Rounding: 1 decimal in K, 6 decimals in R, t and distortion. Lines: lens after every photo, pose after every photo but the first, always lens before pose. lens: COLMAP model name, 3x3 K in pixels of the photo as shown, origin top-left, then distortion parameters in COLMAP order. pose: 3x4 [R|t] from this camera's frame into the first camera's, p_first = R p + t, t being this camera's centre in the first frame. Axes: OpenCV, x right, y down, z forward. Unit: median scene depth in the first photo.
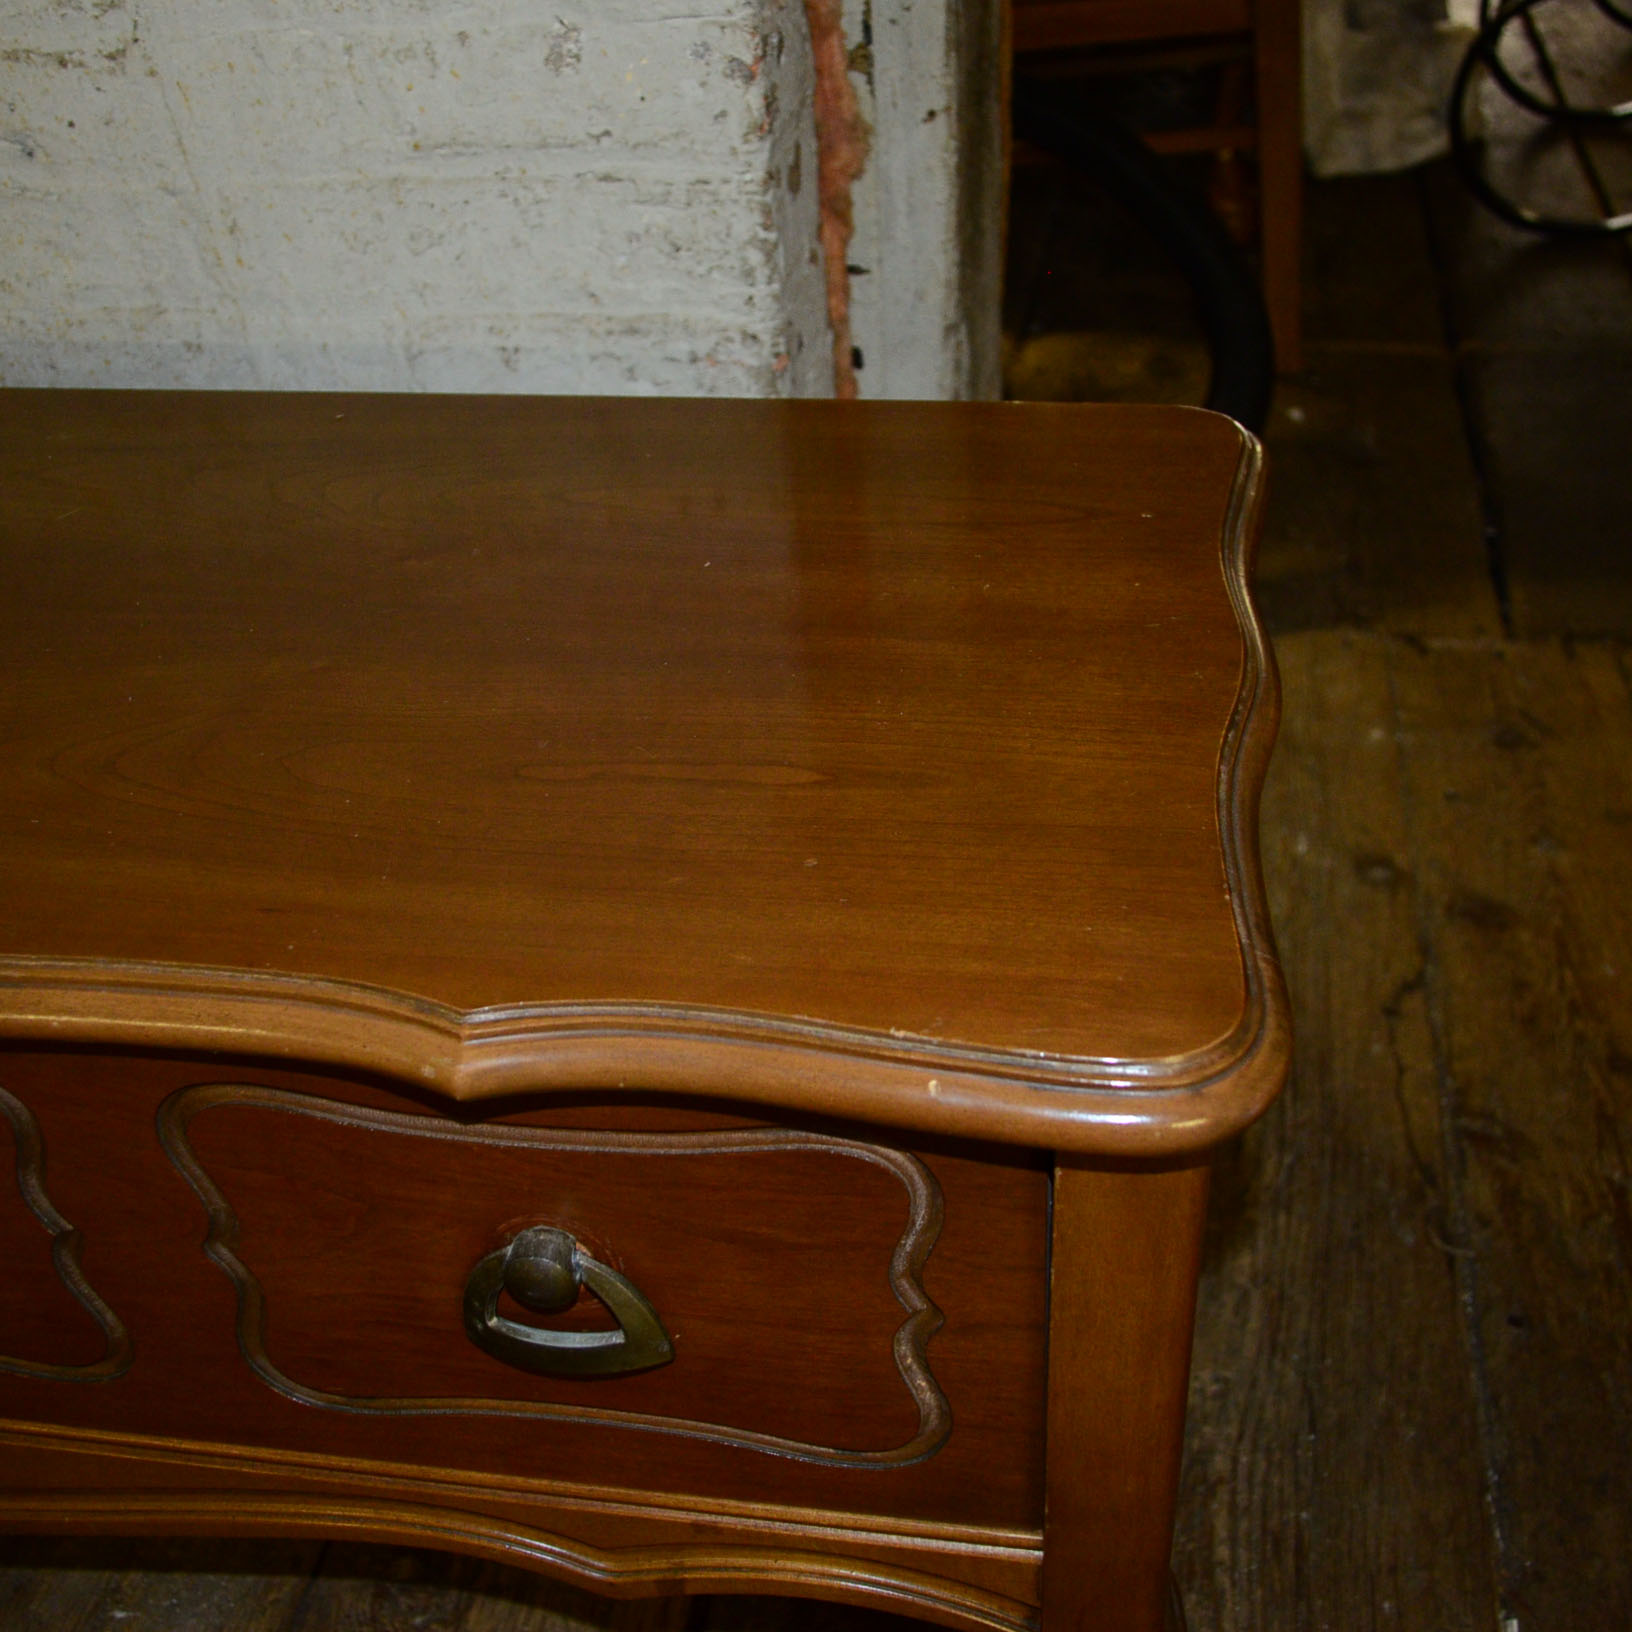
lens RADIAL K [[1898.2, 0, 832.9], [0, 1898.2, 830.2], [0, 0, 1]] dist [-0.018504, 0.013355]
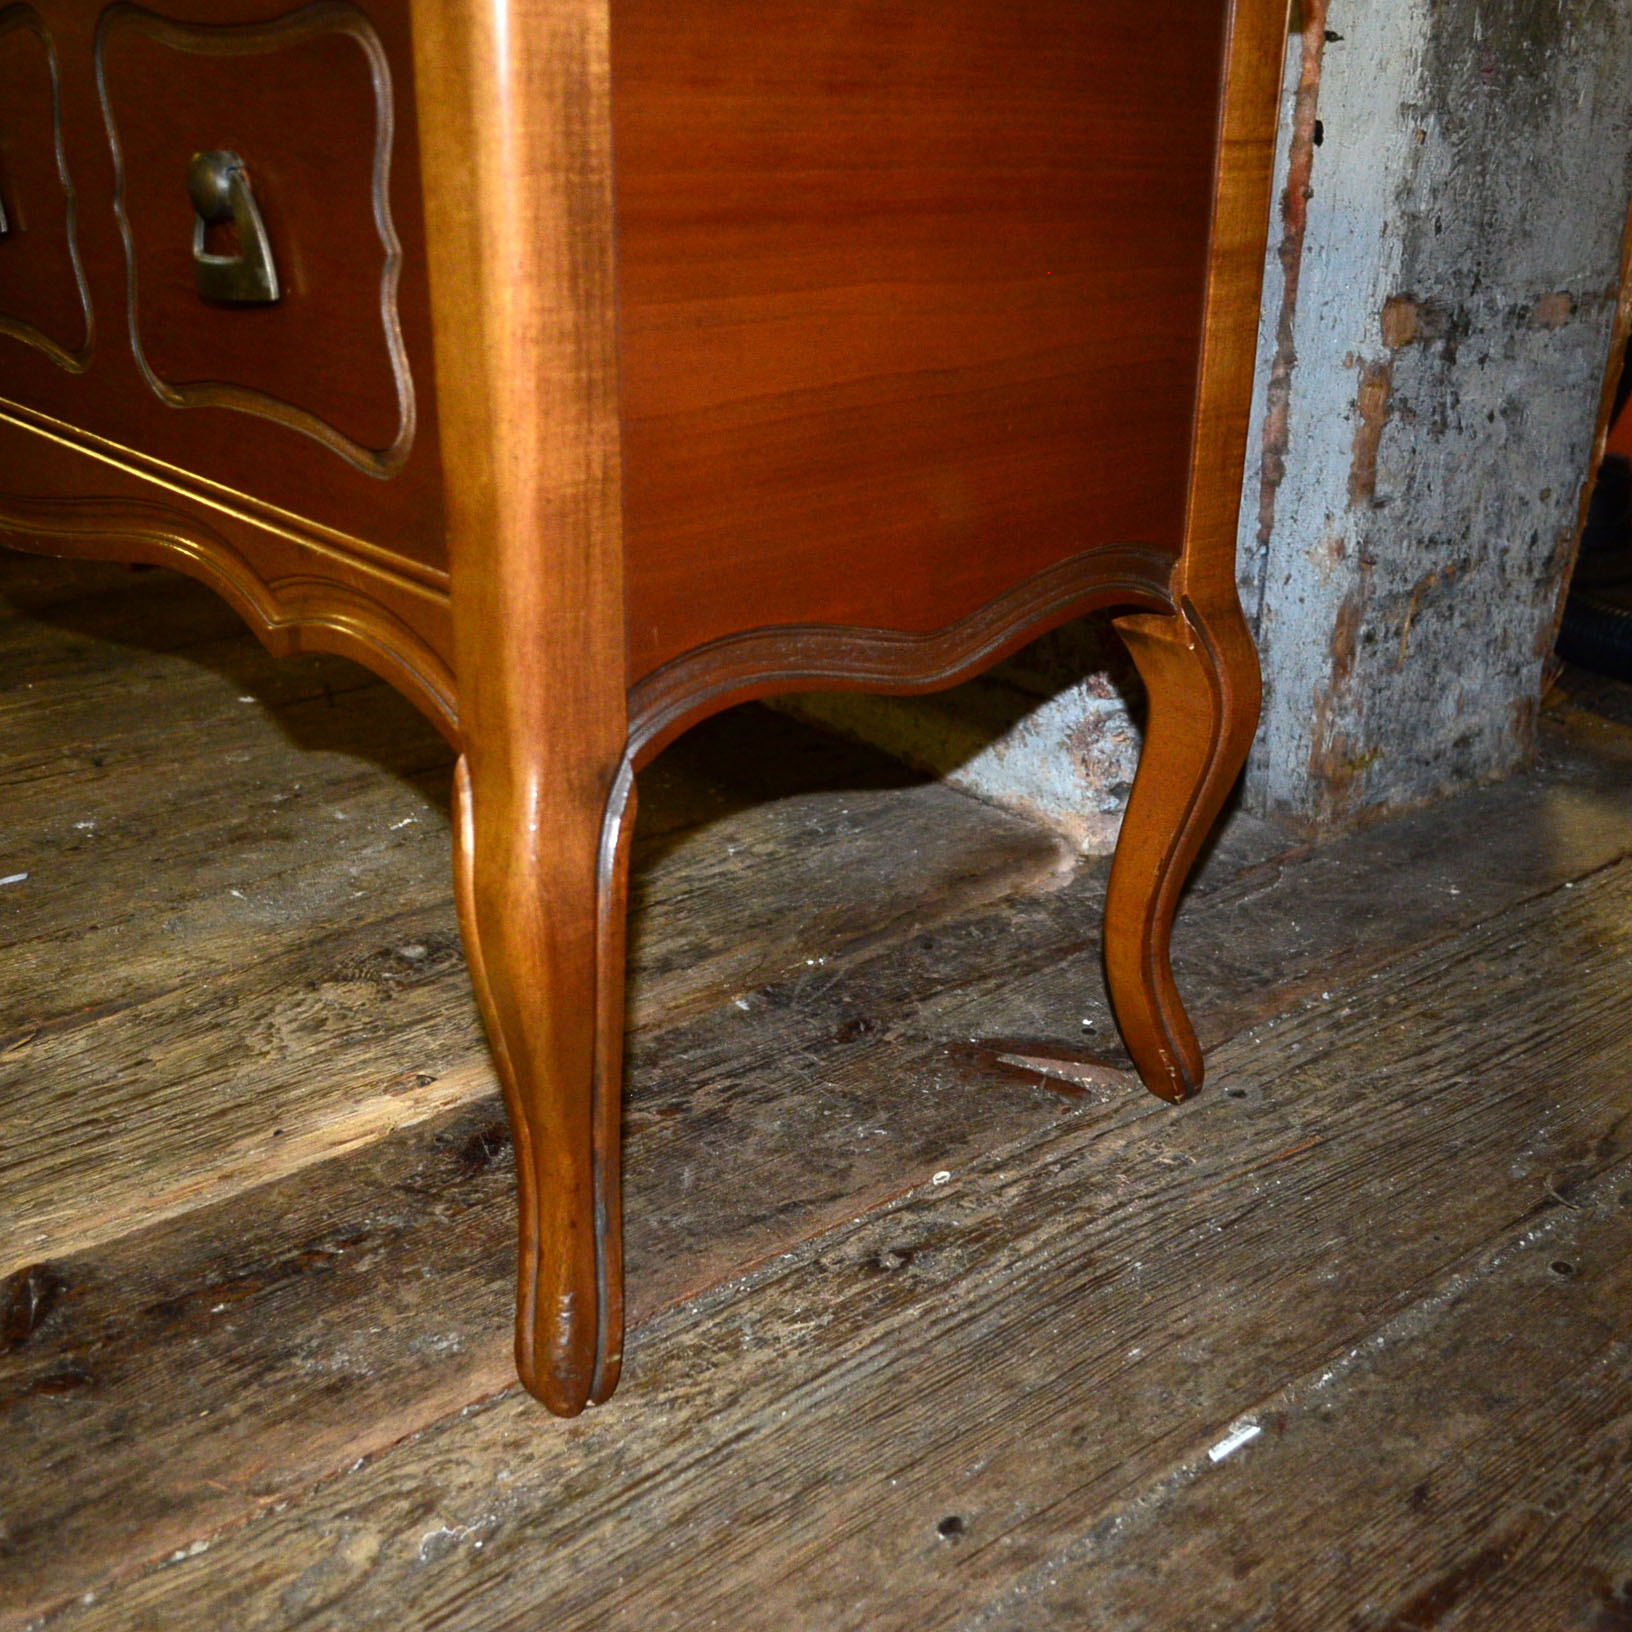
lens RADIAL K [[1898.2, 0, 832.9], [0, 1898.2, 830.2], [0, 0, 1]] dist [-0.018504, 0.013355]
pose [[0.770391, 0.307866, -0.558316, 0.574546], [-0.419687, 0.904085, -0.080574, 0.322443], [0.479959, 0.296392, 0.825706, 0.186884]]
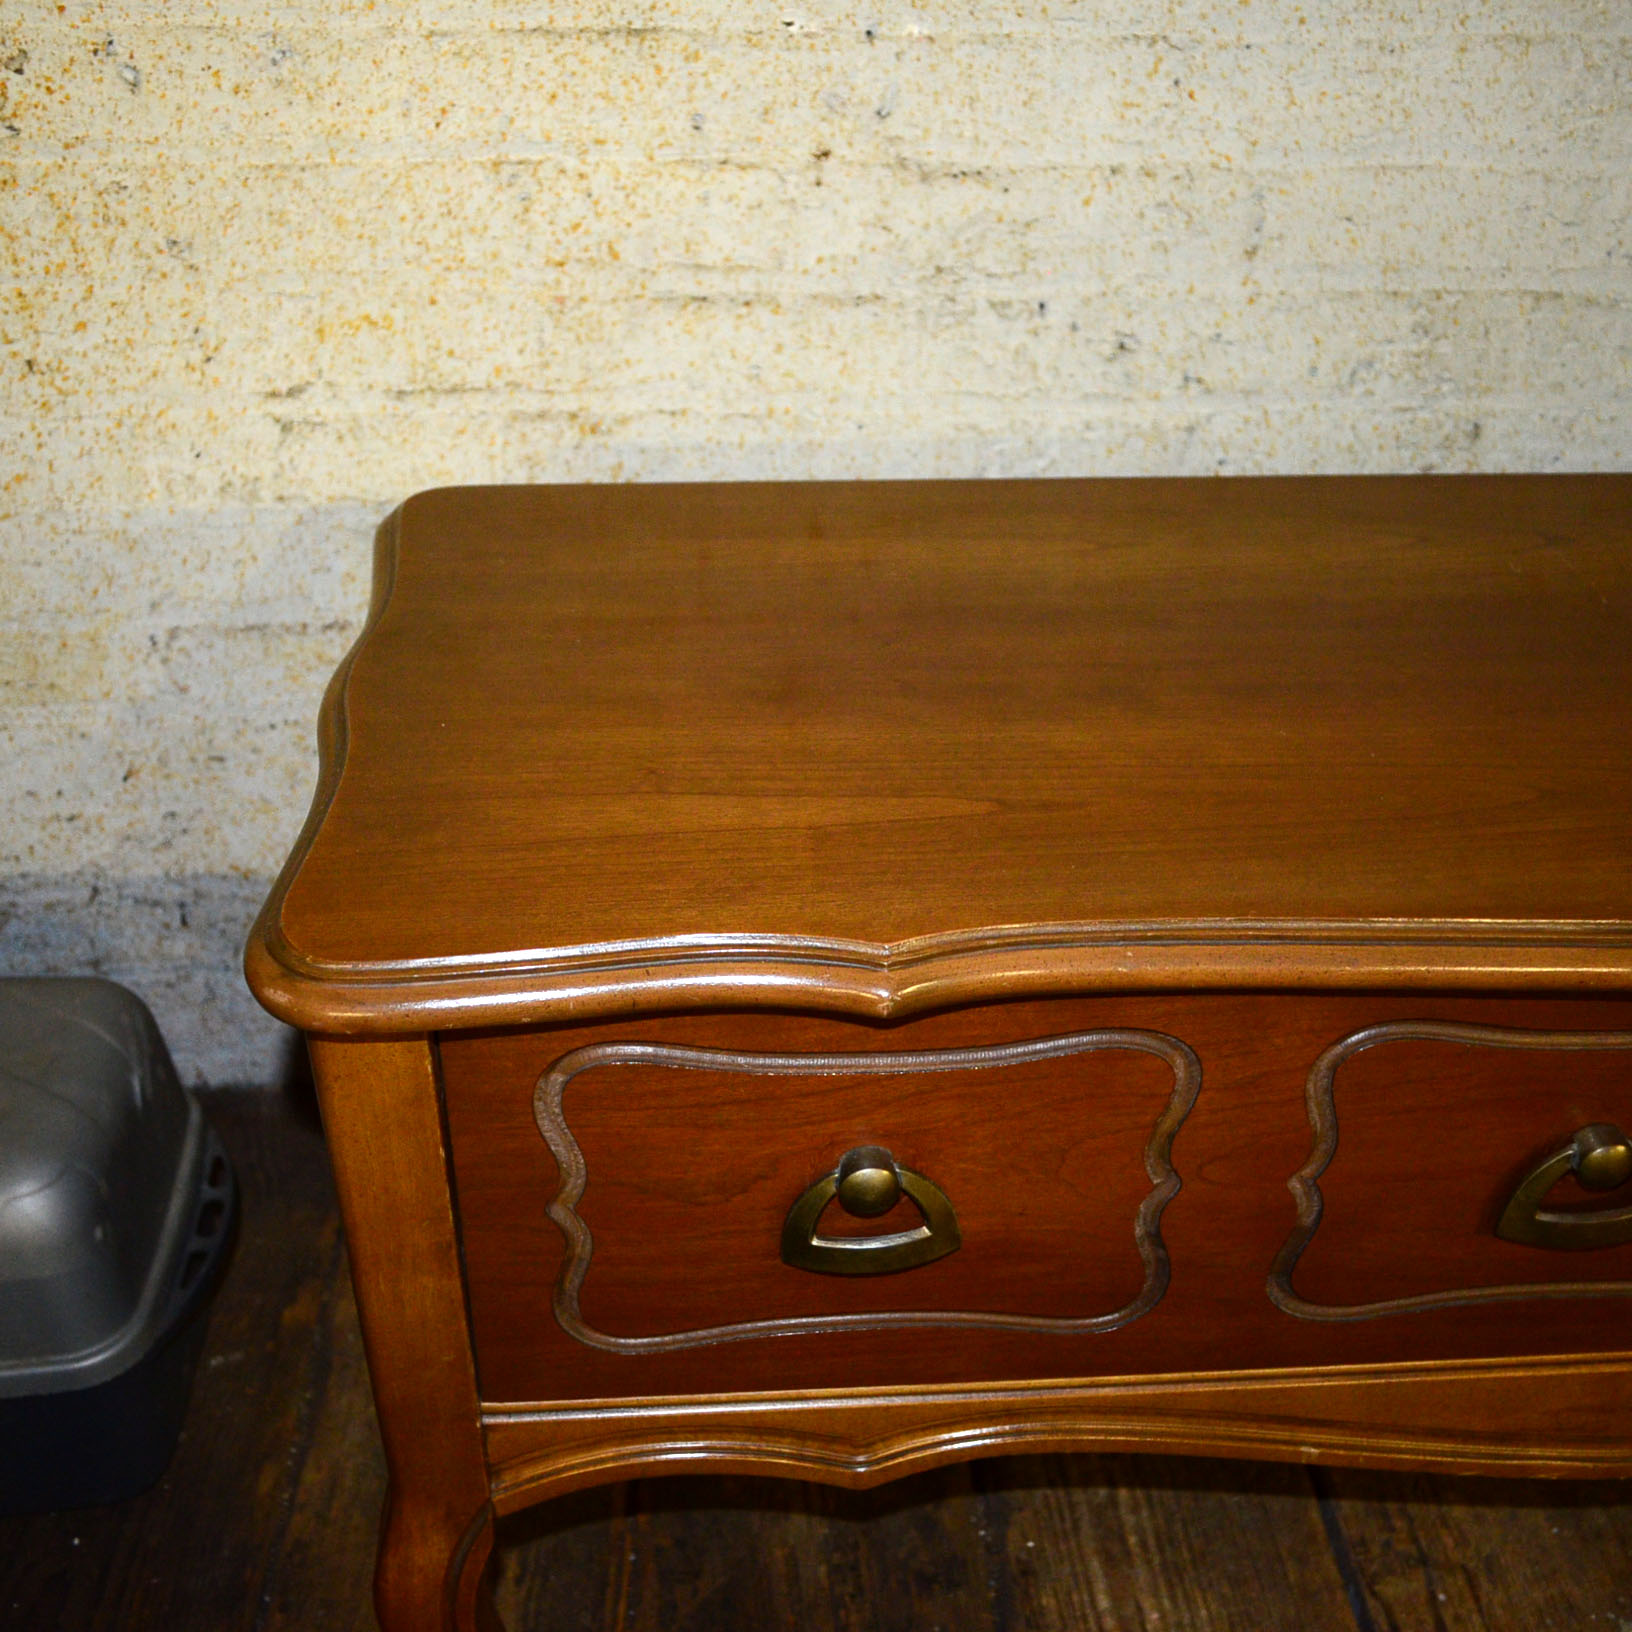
lens RADIAL K [[1898.2, 0, 832.9], [0, 1898.2, 830.2], [0, 0, 1]] dist [-0.018504, 0.013355]
pose [[0.966573, -0.067078, 0.247460, -1.247827], [0.081243, 0.995563, -0.047468, -0.012929], [-0.243178, 0.065985, 0.967735, 0.053856]]
